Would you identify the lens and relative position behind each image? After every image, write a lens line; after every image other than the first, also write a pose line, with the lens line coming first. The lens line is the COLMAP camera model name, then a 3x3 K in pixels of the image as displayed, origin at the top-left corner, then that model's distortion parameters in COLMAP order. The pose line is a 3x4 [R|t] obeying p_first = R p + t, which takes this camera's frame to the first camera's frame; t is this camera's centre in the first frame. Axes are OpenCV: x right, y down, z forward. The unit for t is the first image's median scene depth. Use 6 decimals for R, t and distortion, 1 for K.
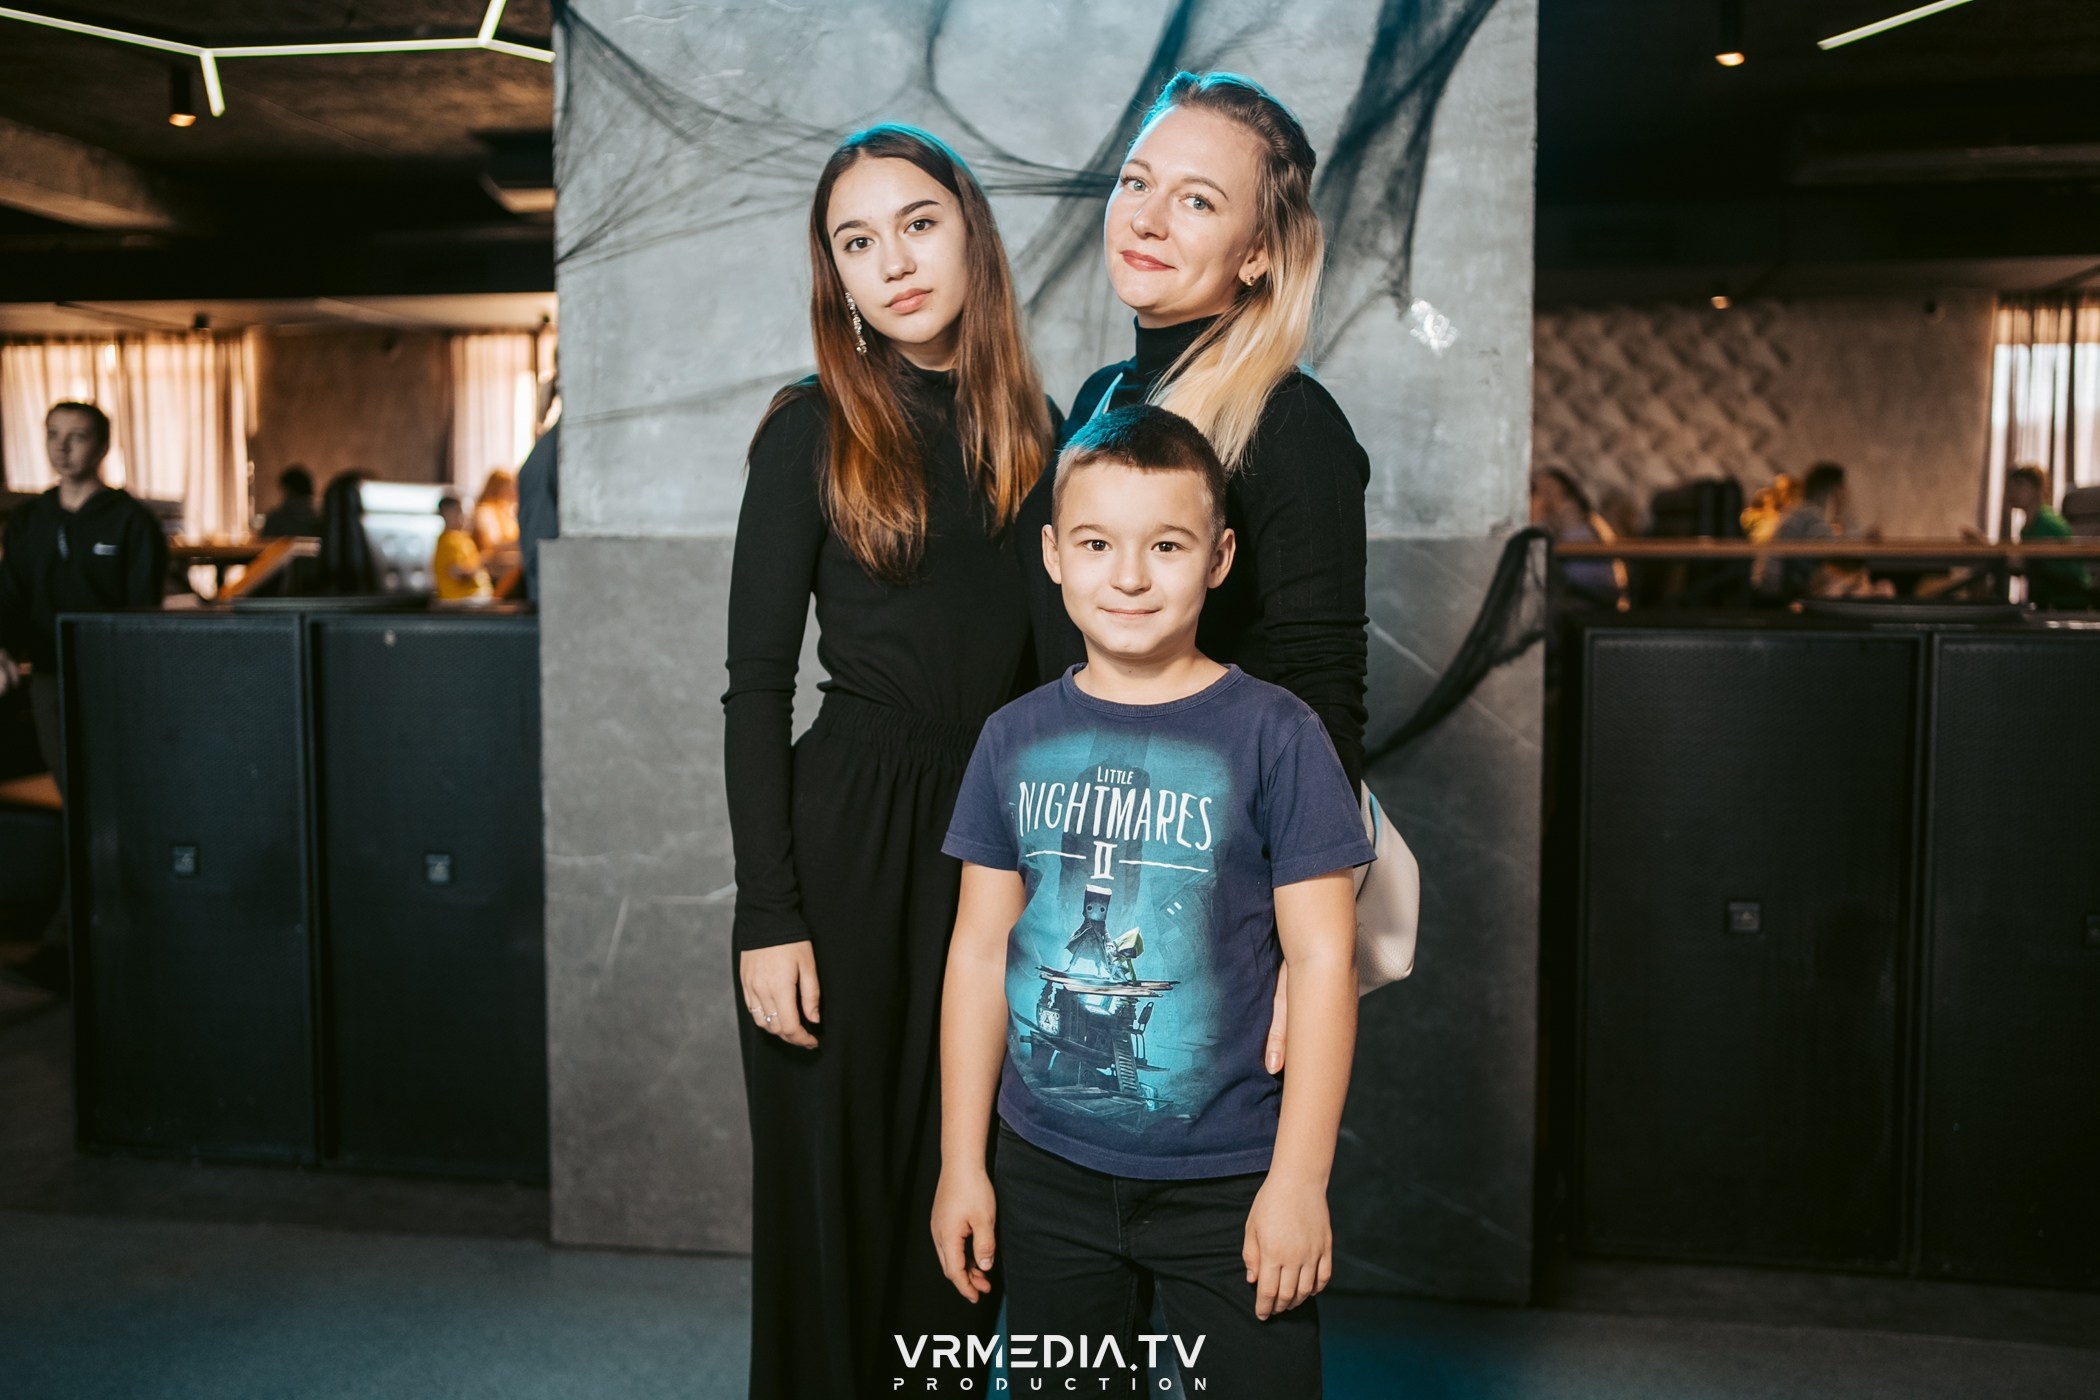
lens RADIAL K [[2106.1, 0, 1048.1], [0, 2106.1, 687.1], [0, 0, 1]] dist [-0.036266, 0.160752]
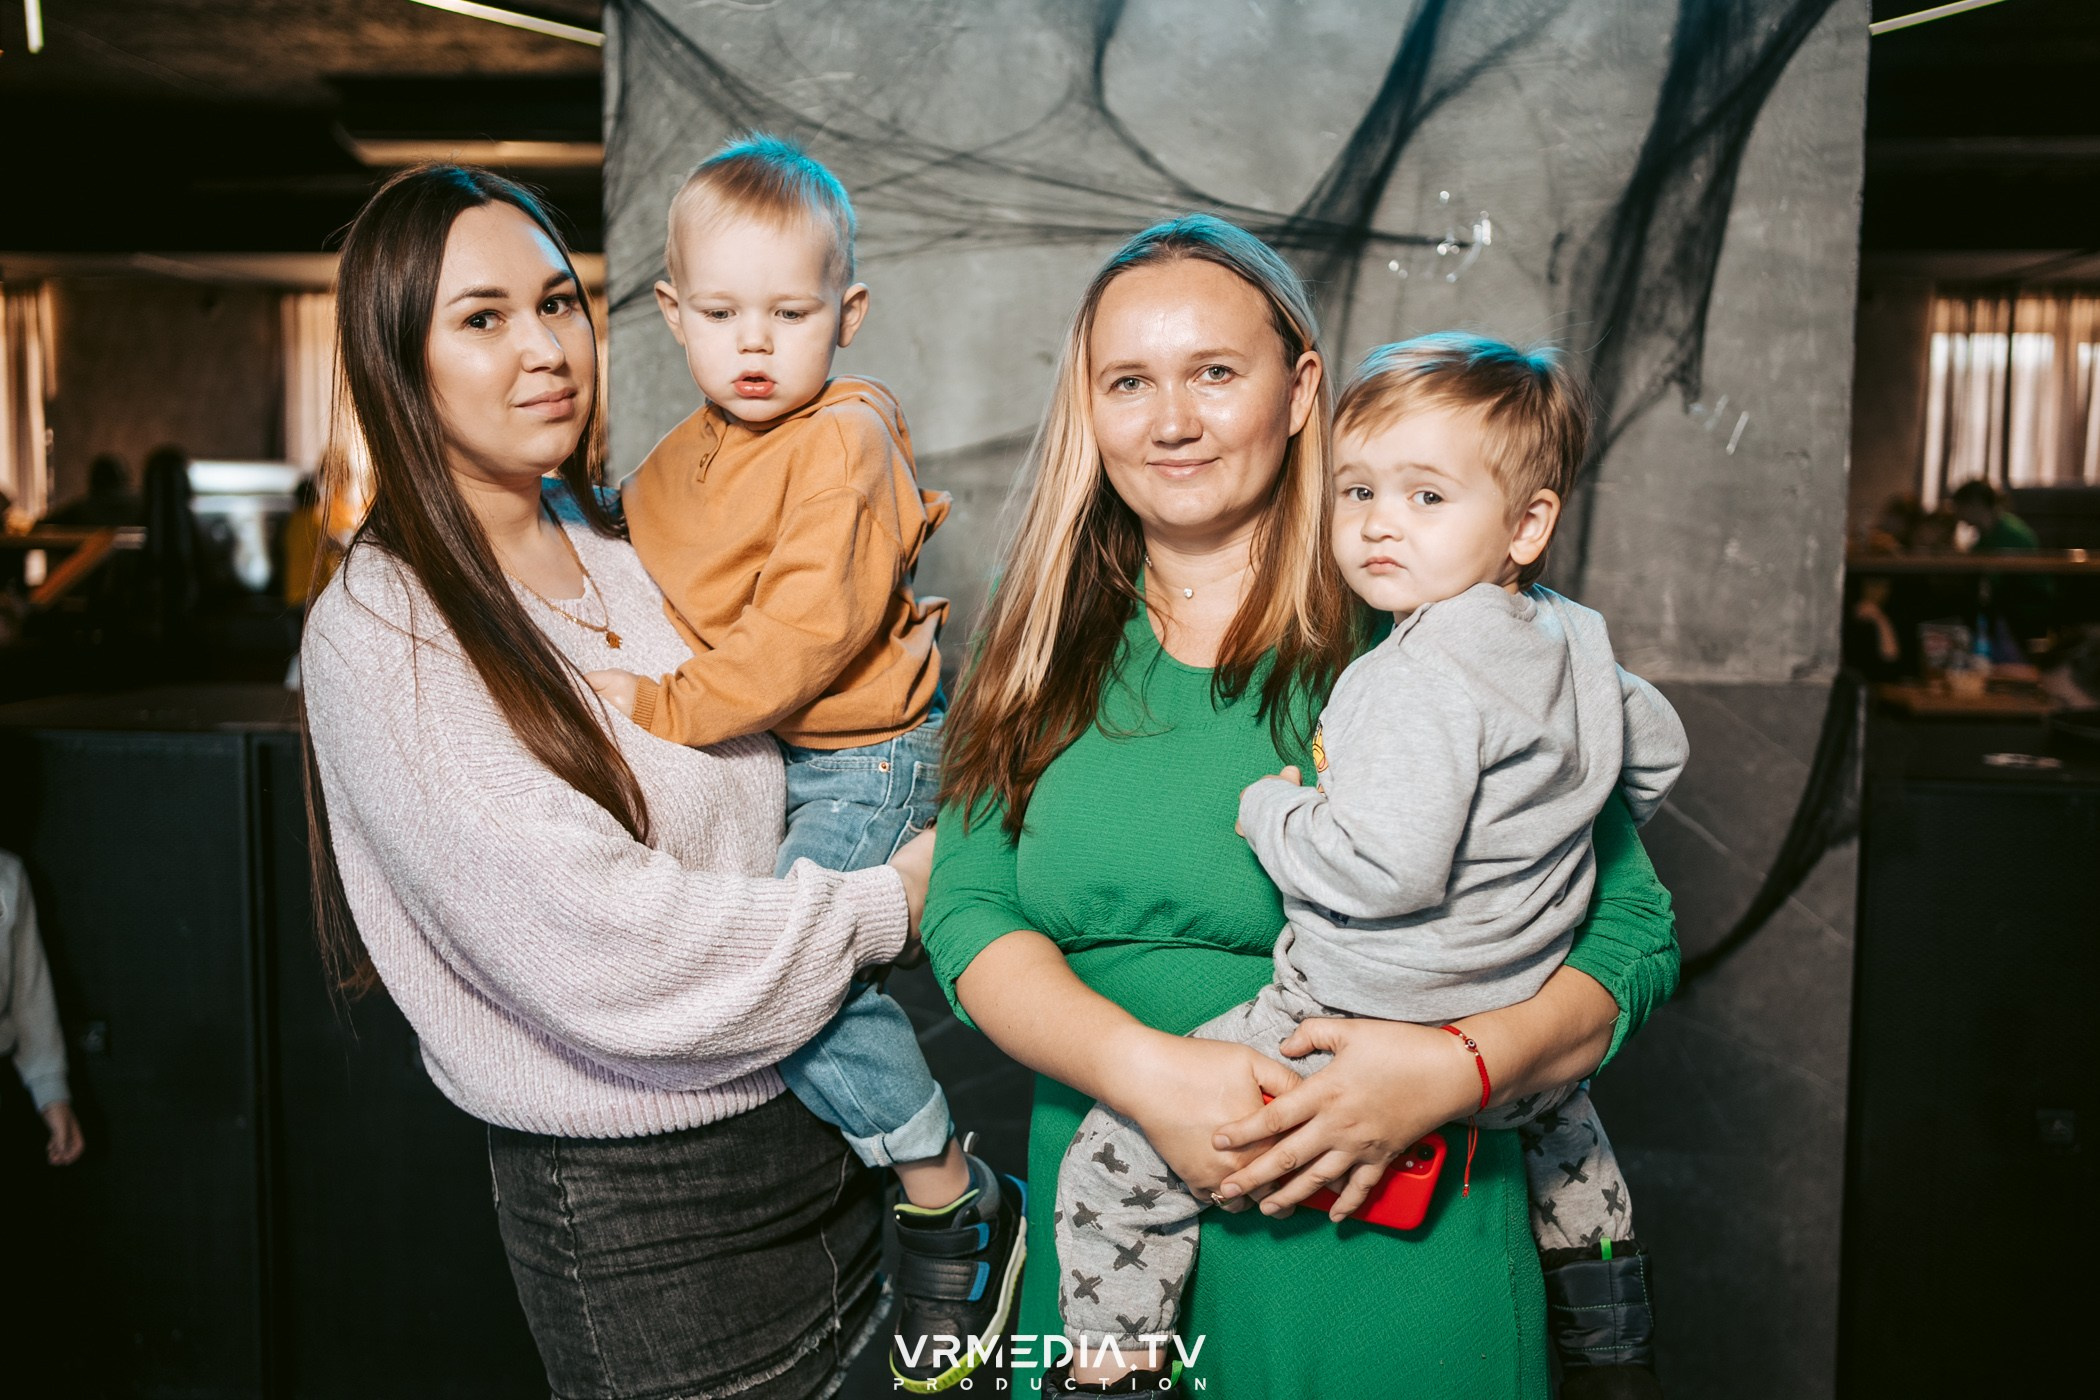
lens RADIAL K [[2132.4, 0, 1045.5], [0, 2132.4, 687.4], [0, 0, 1]] dist [-0.037313, 0.164958]
pose [[0.995860, 0.001411, 0.090894, -0.144212], [-0.003832, 0.999642, 0.026471, -0.084796], [-0.090825, -0.026709, 0.995509, 0.194601]]
